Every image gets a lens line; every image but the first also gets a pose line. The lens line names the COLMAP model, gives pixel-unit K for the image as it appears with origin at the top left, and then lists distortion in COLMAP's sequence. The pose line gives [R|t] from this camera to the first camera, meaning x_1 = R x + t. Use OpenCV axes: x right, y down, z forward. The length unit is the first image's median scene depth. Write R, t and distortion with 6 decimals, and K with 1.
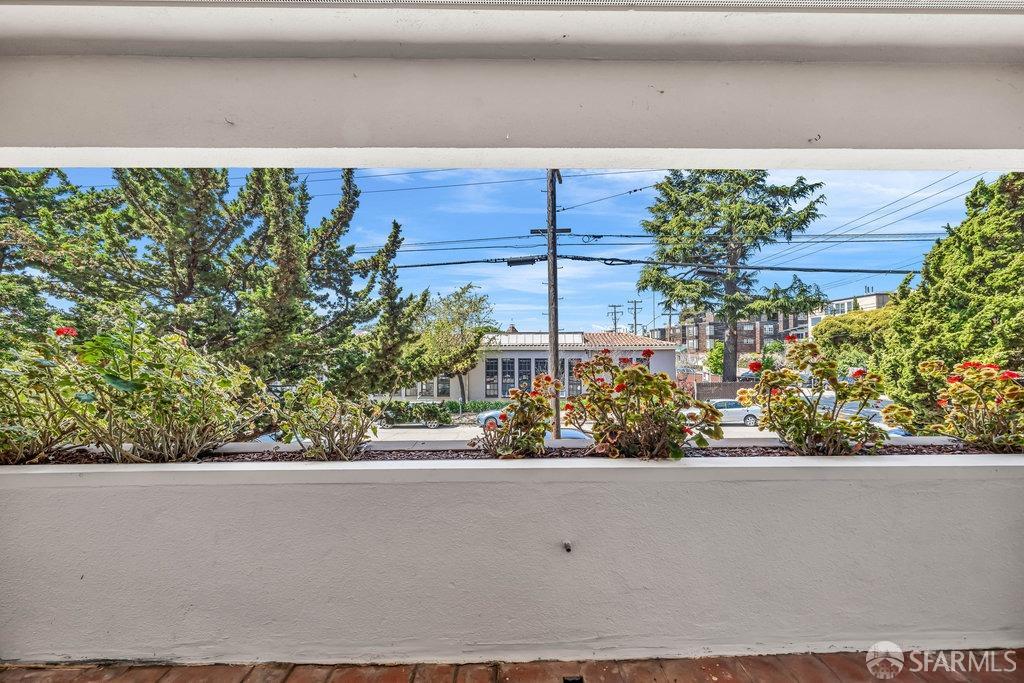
lens RADIAL K [[355.1, 0, 507.0], [0, 355.1, 340.3], [0, 0, 1]] dist [-0.002906, 0.000012]
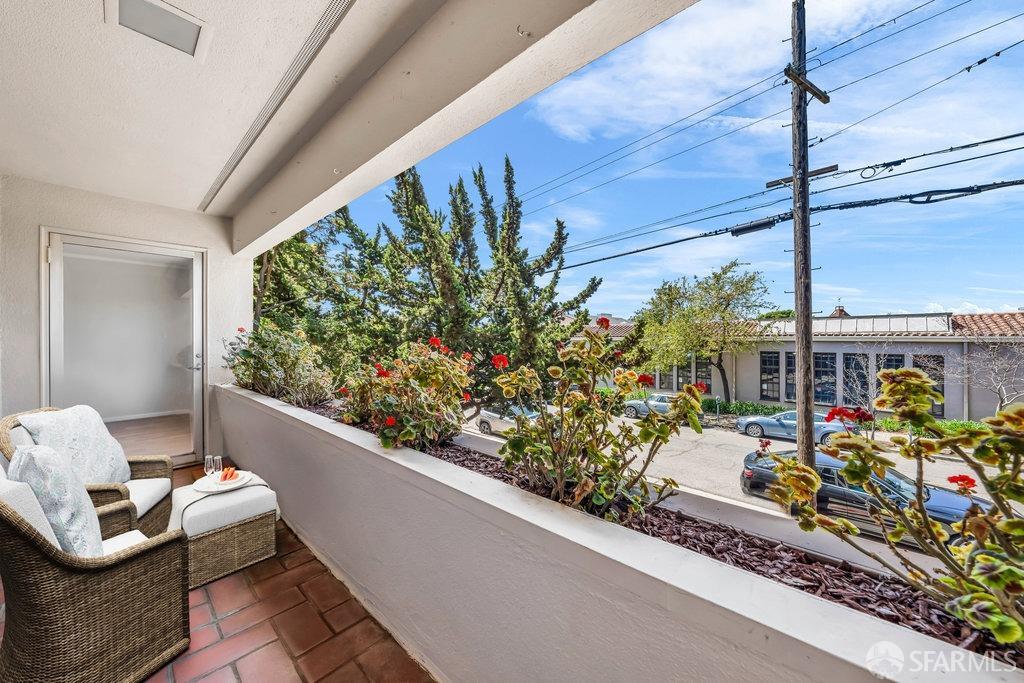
lens RADIAL K [[355.1, 0, 510.2], [0, 355.1, 338.7], [0, 0, 1]] dist [-0.002906, 0.000012]
pose [[0.739742, 0.002452, -0.672886, 0.174127], [0.013212, 0.999748, 0.018168, 0.001382], [0.672761, -0.022329, 0.739523, 0.060559]]
